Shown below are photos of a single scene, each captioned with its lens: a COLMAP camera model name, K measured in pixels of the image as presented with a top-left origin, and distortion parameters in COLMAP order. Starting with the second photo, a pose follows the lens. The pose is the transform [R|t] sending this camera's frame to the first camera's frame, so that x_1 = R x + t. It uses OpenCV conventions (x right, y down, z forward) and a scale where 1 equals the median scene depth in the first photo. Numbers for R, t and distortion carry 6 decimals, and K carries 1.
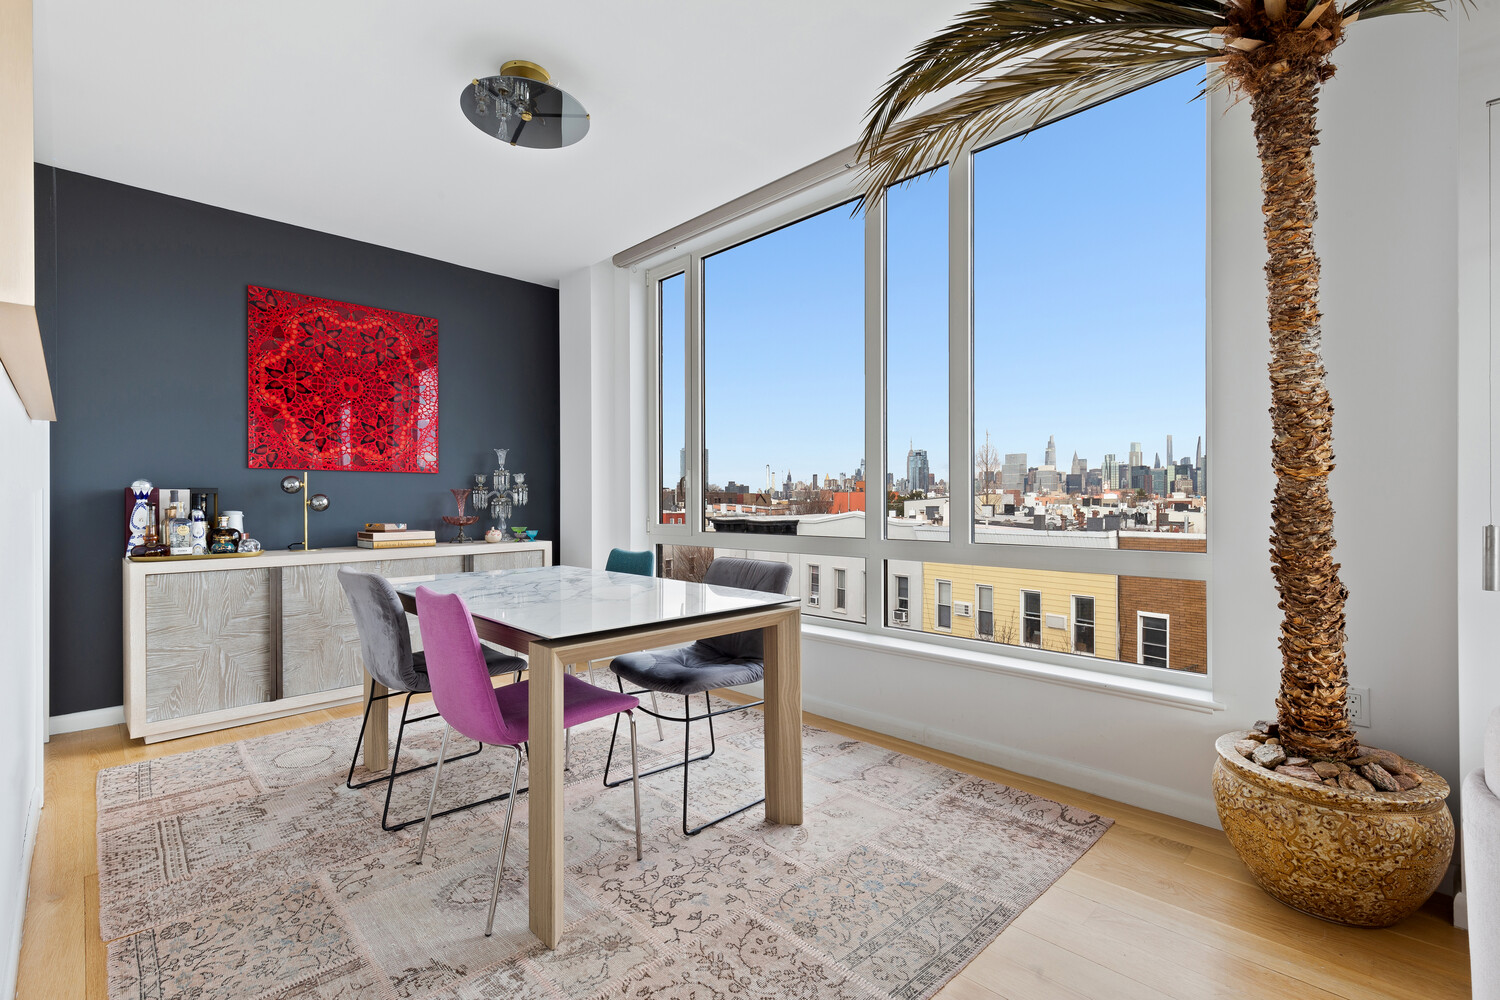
lens RADIAL K [[679.8, 0, 754.1], [0, 679.8, 501.8], [0, 0, 1]] dist [0.006943, -0.000480]
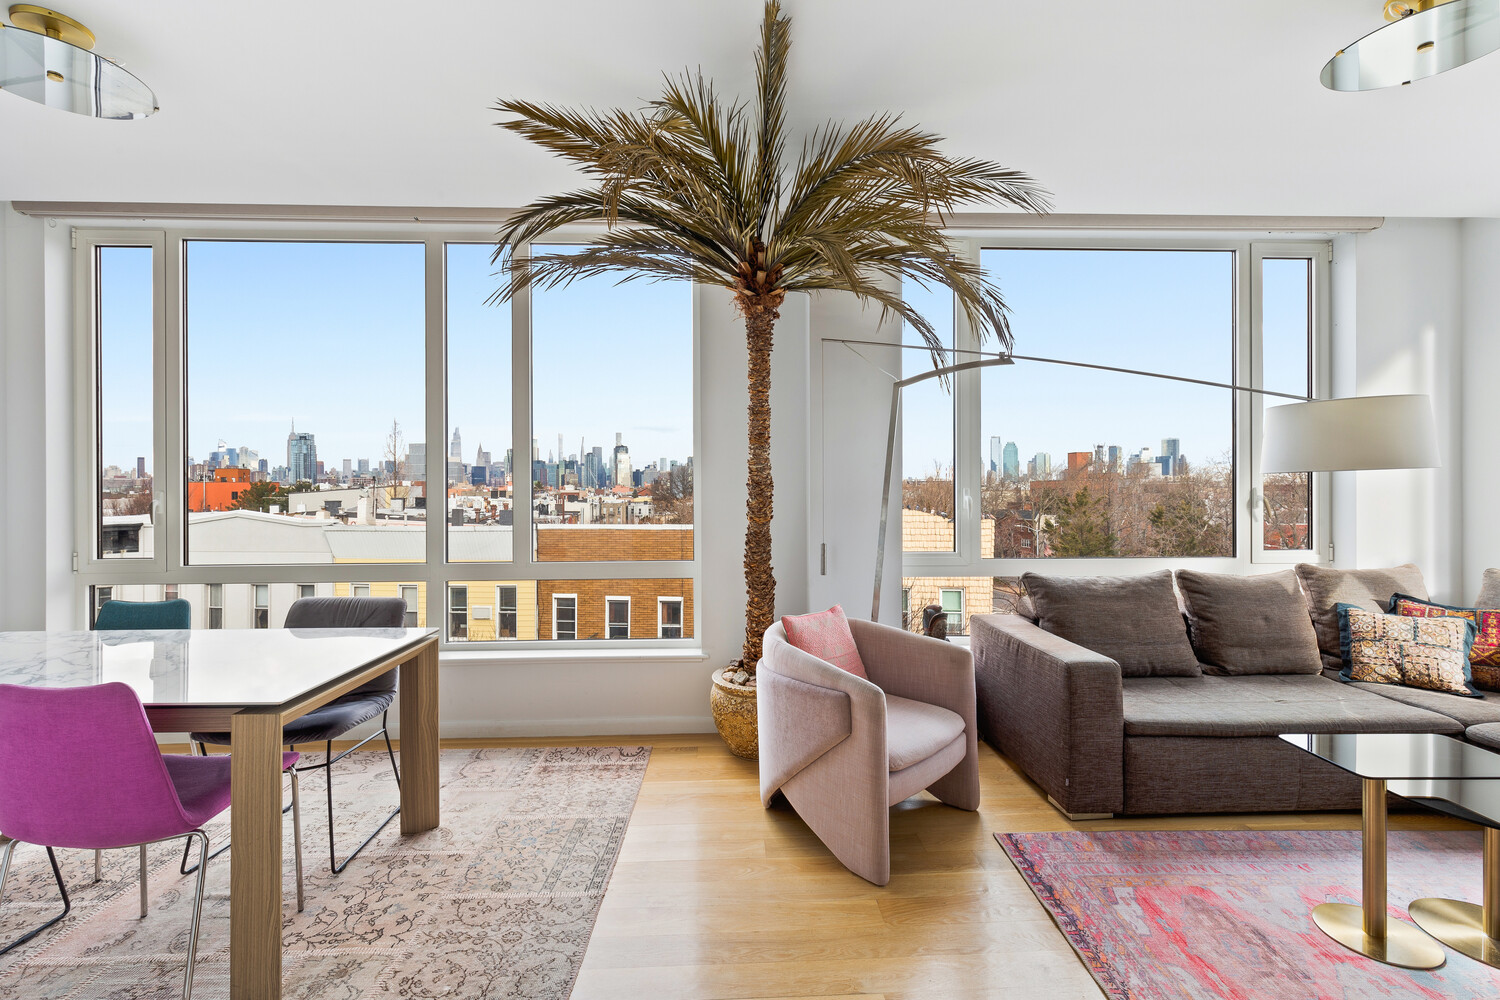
lens RADIAL K [[679.8, 0, 755.0], [0, 679.8, 490.3], [0, 0, 1]] dist [0.006943, -0.000480]
pose [[0.674591, 0.000747, 0.738191, -0.282710], [0.001065, 0.999997, -0.001986, -0.059560], [-0.738191, 0.002126, 0.674588, -0.113574]]
